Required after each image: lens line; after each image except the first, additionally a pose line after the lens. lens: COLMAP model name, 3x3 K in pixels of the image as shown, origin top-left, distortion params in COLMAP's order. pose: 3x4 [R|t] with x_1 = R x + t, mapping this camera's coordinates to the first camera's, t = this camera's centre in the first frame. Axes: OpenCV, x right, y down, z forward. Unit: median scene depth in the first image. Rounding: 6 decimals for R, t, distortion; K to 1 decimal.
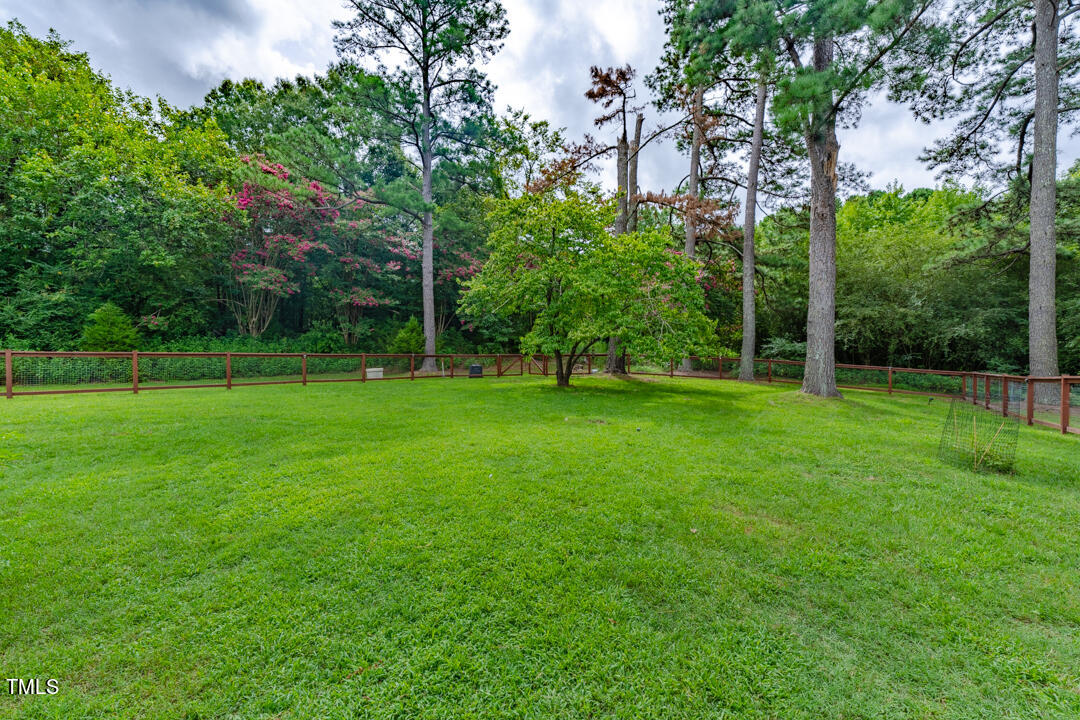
lens RADIAL K [[457.5, 0, 541.1], [0, 457.5, 357.4], [0, 0, 1]] dist [0.000286, 0.000031]
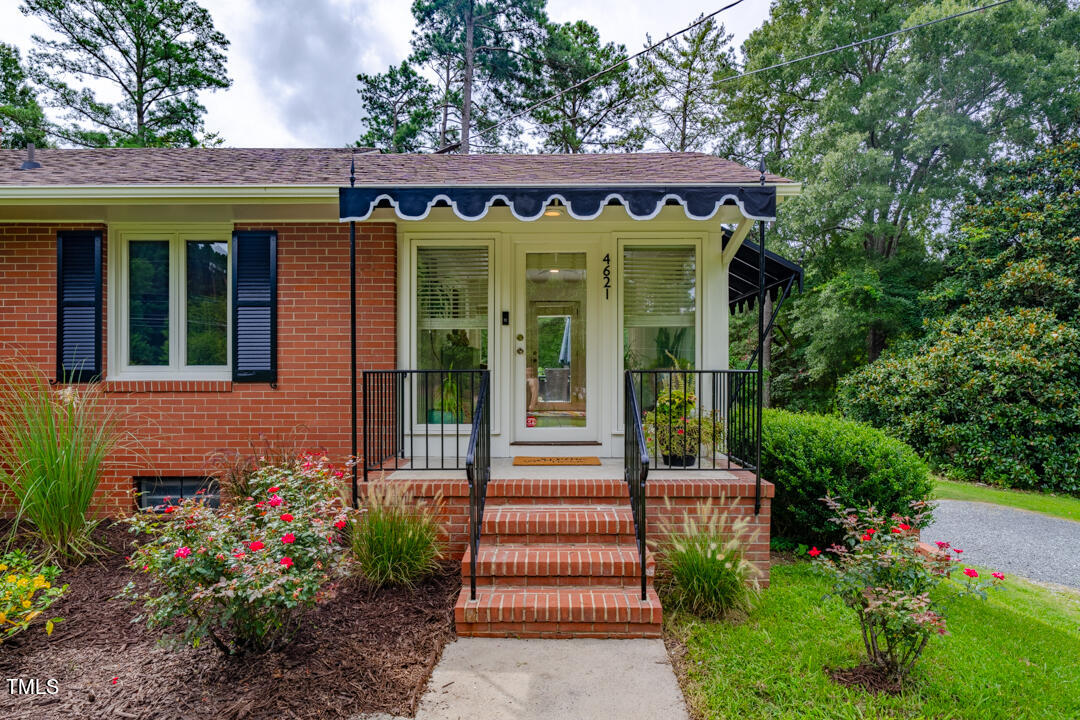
lens RADIAL K [[644.3, 0, 546.2], [0, 644.3, 370.8], [0, 0, 1]] dist [-0.002630, 0.002946]
pose [[0.821740, 0.020424, 0.569496, -0.281503], [-0.002969, 0.999497, -0.031562, 0.017224], [-0.569855, 0.024245, 0.821388, -0.637497]]
